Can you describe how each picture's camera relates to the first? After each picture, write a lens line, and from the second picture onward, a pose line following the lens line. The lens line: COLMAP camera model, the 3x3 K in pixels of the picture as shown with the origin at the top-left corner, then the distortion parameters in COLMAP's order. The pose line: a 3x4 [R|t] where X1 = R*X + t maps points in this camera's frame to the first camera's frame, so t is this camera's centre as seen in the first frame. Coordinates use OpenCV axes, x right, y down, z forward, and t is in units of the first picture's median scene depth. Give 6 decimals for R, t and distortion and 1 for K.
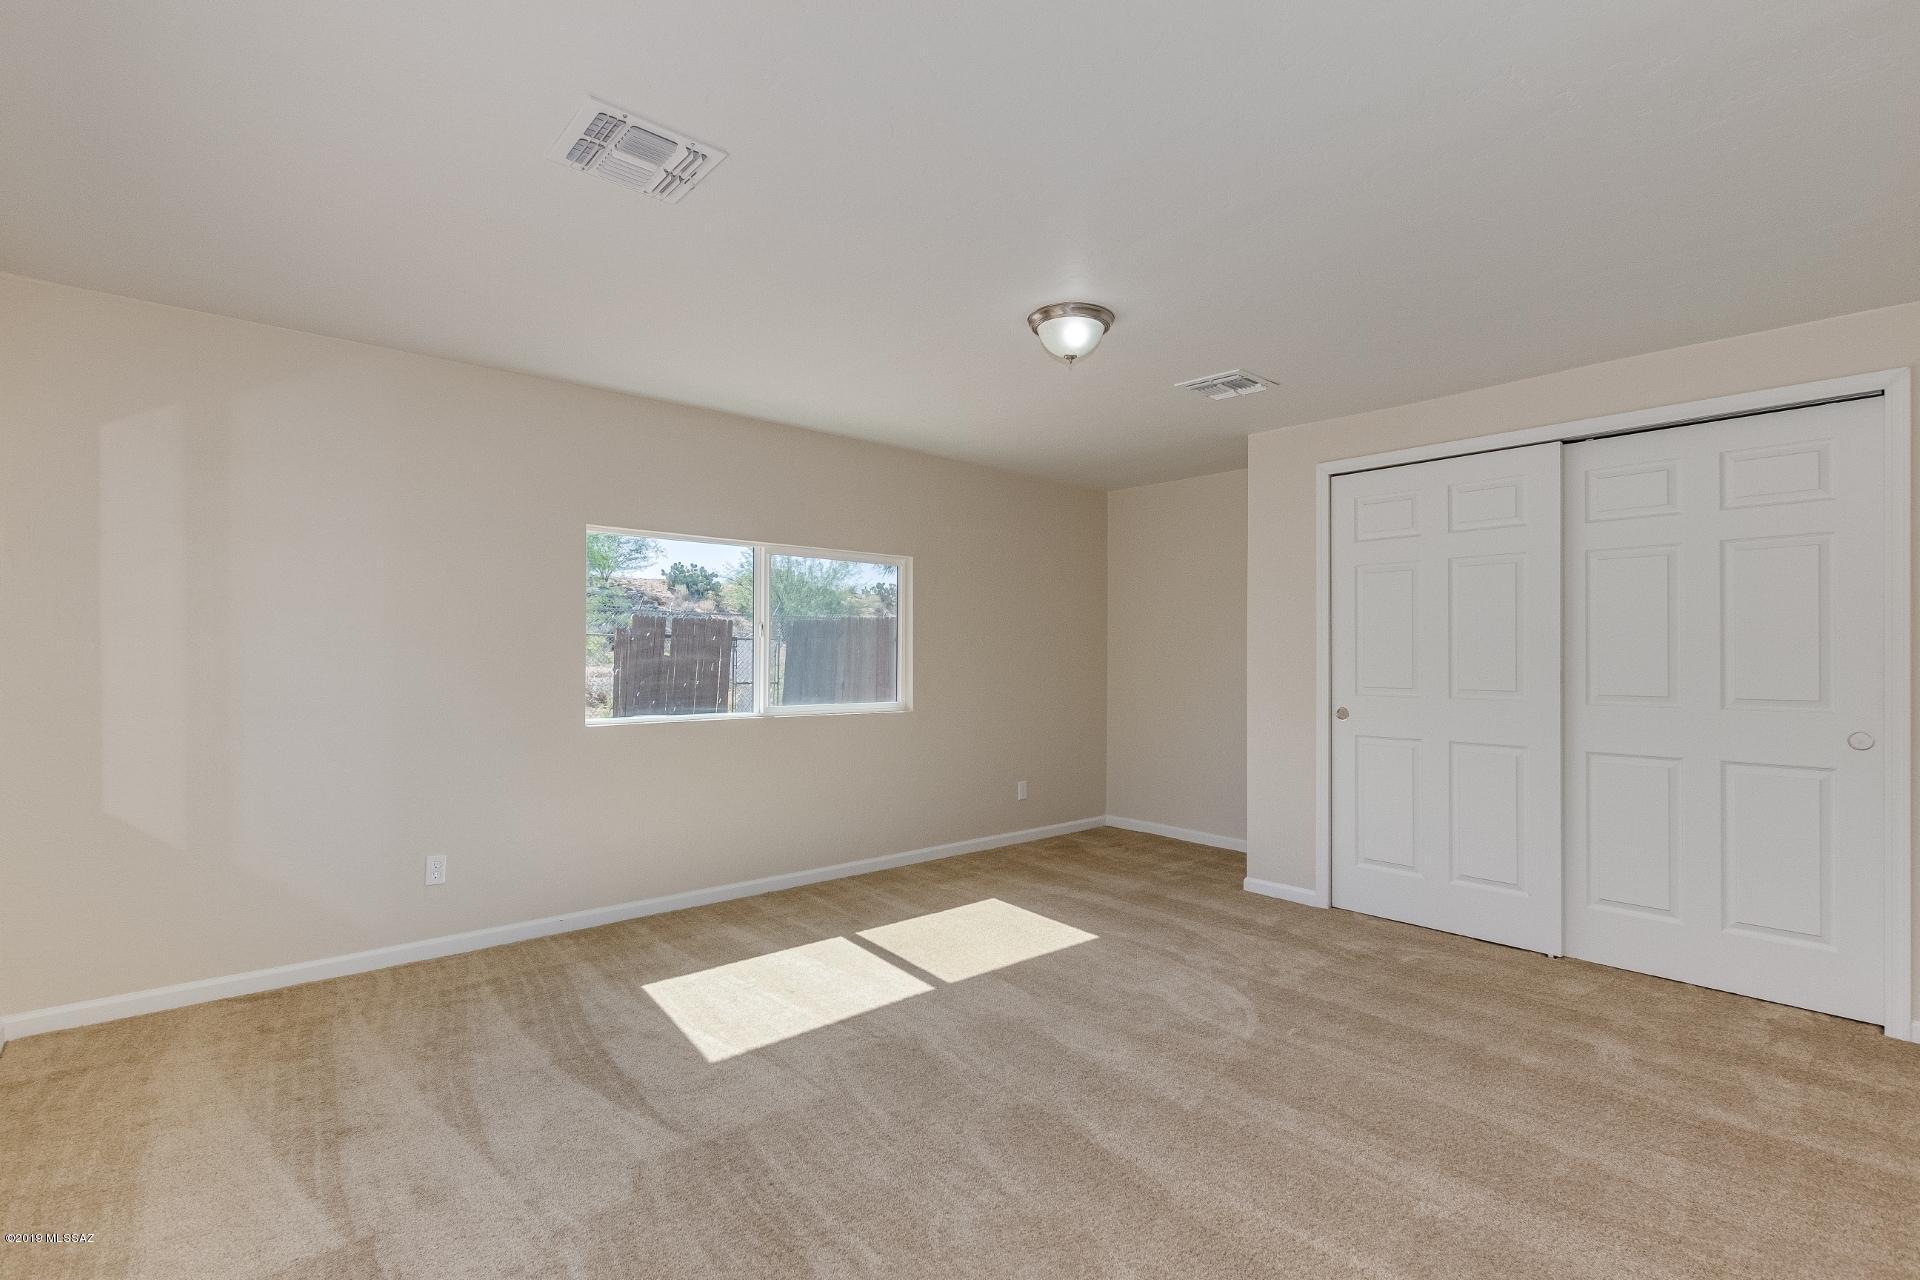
lens RADIAL K [[886.2, 0, 954.6], [0, 886.2, 646.3], [0, 0, 1]] dist [0.007557, -0.004150]
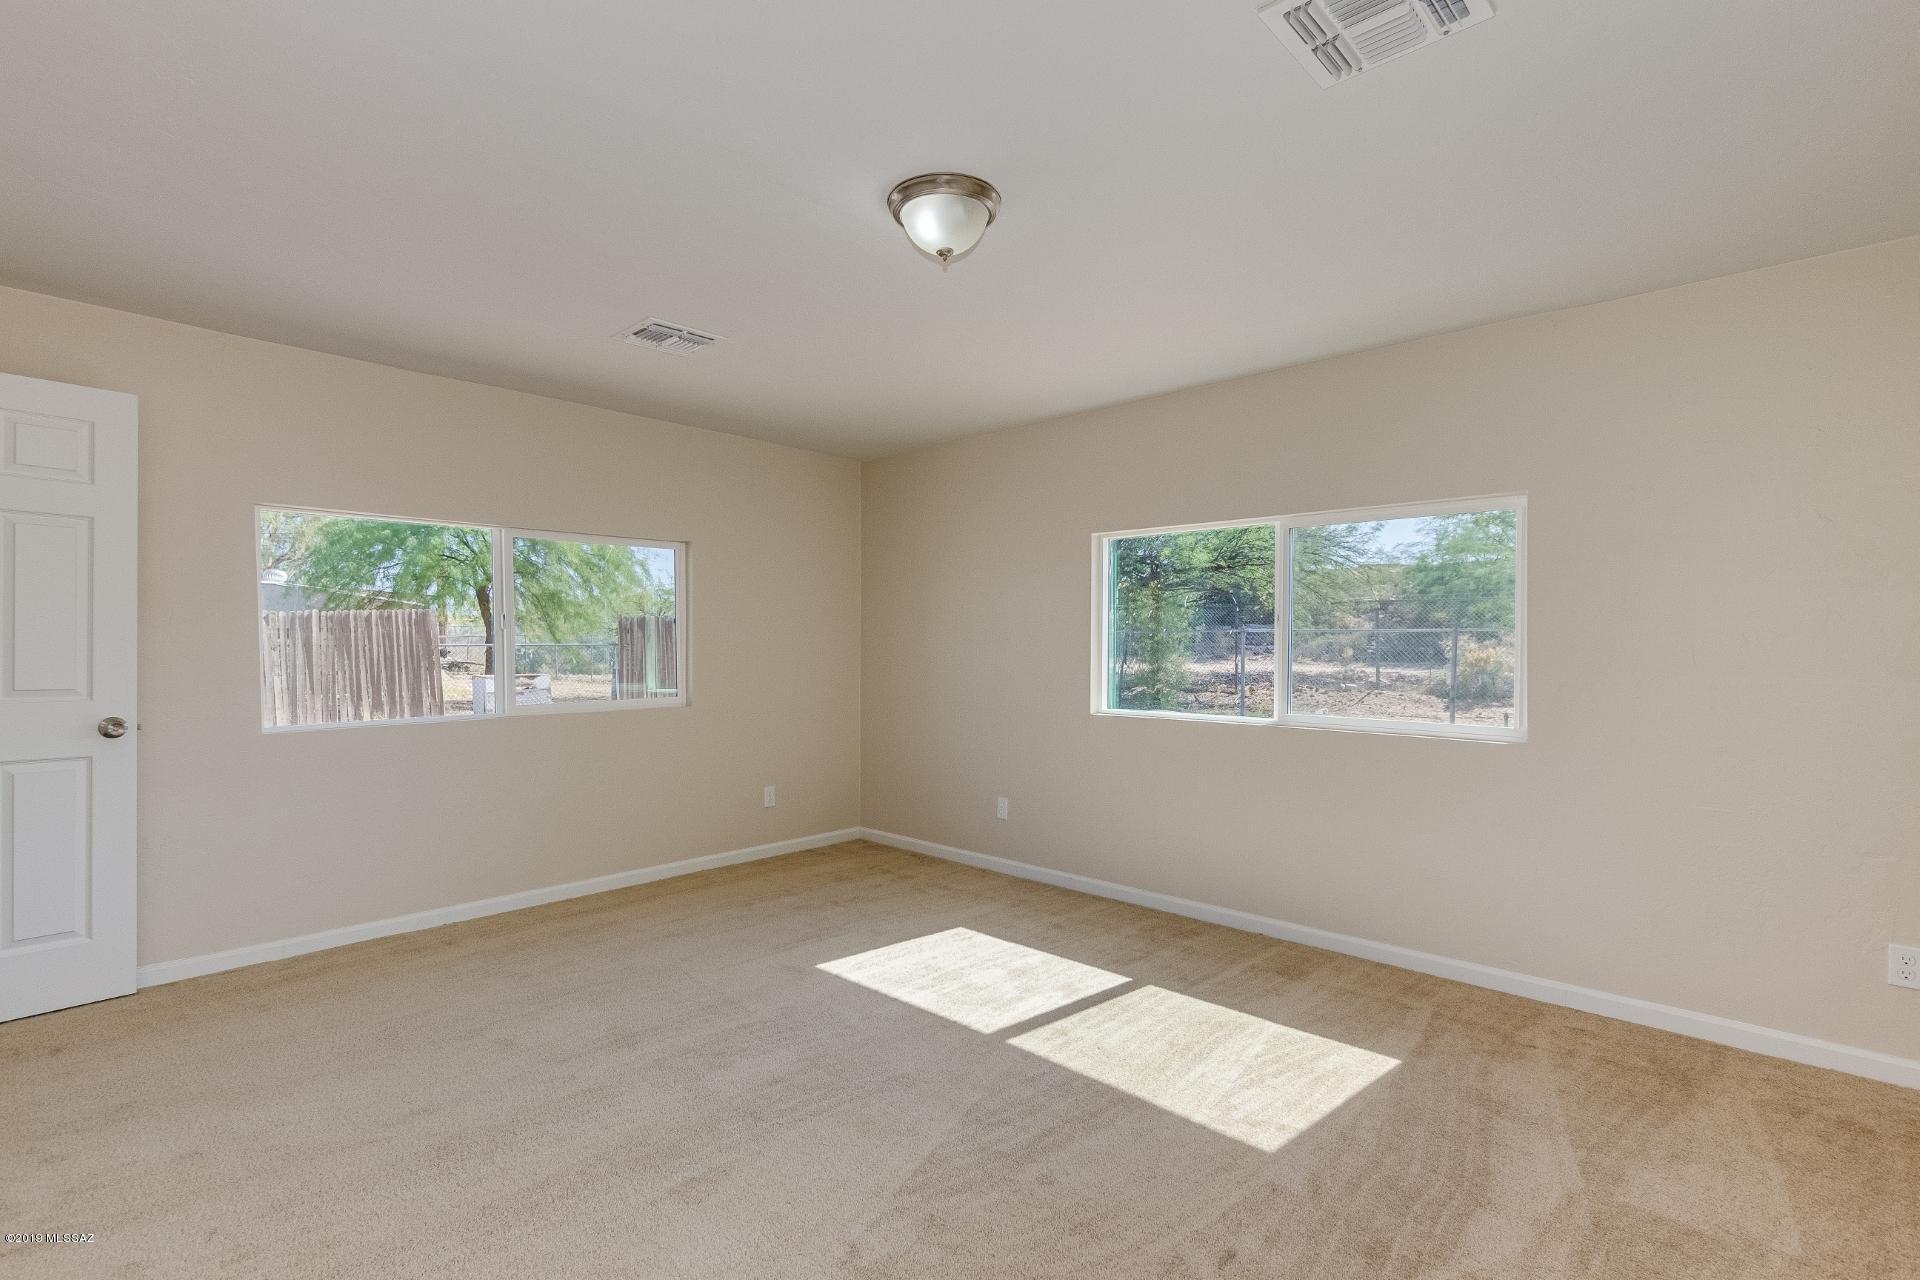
lens RADIAL K [[886.2, 0, 954.2], [0, 886.2, 643.9], [0, 0, 1]] dist [0.007557, -0.004150]
pose [[0.083446, -0.002569, -0.996509, 0.720851], [0.013924, 0.999902, -0.001412, 0.000013], [0.996415, -0.013757, 0.083474, 0.762745]]
